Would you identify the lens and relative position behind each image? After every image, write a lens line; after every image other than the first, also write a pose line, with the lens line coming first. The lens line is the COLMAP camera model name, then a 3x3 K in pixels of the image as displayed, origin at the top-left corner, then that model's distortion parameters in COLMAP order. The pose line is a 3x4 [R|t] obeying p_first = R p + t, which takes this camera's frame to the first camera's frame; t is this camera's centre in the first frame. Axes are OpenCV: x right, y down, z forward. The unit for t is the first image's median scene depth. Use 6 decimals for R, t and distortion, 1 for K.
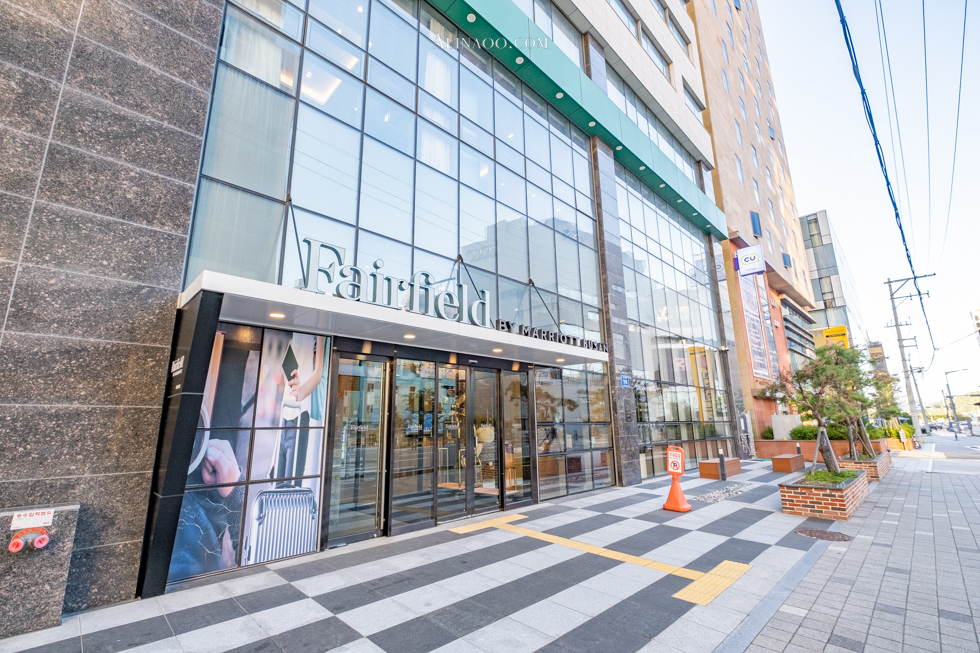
lens RADIAL K [[422.3, 0, 490.0], [0, 422.3, 326.5], [0, 0, 1]] dist [-0.002926, -0.000834]
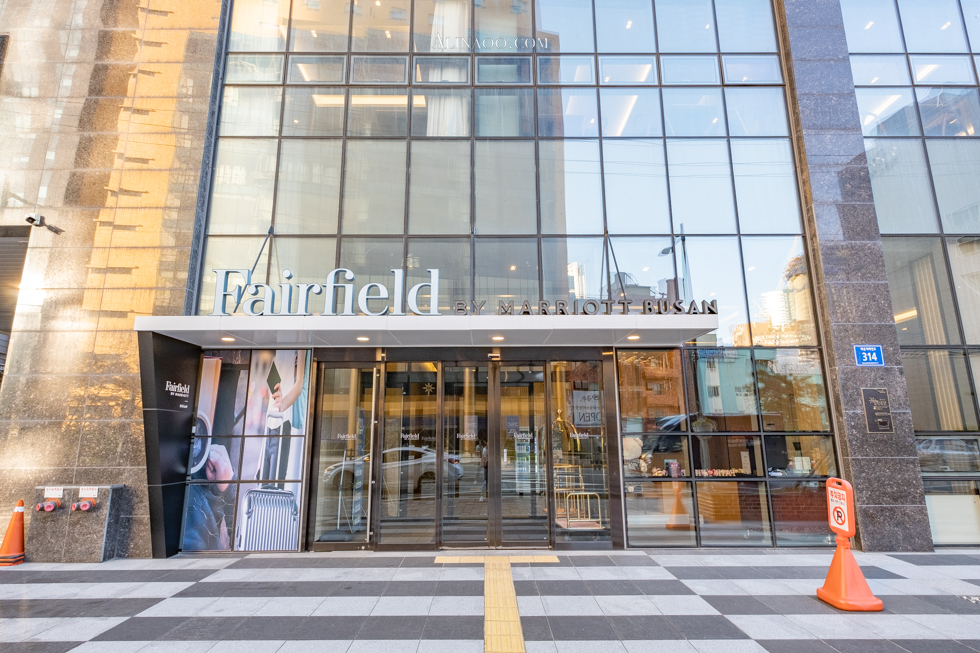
lens RADIAL K [[504.2, 0, 490.0], [0, 504.2, 326.5], [0, 0, 1]] dist [0.002000, 0.000659]
pose [[0.716470, -0.142883, -0.682829, 0.932802], [0.154149, 0.987032, -0.044794, 0.108266], [0.680374, -0.073164, 0.729203, 0.461011]]
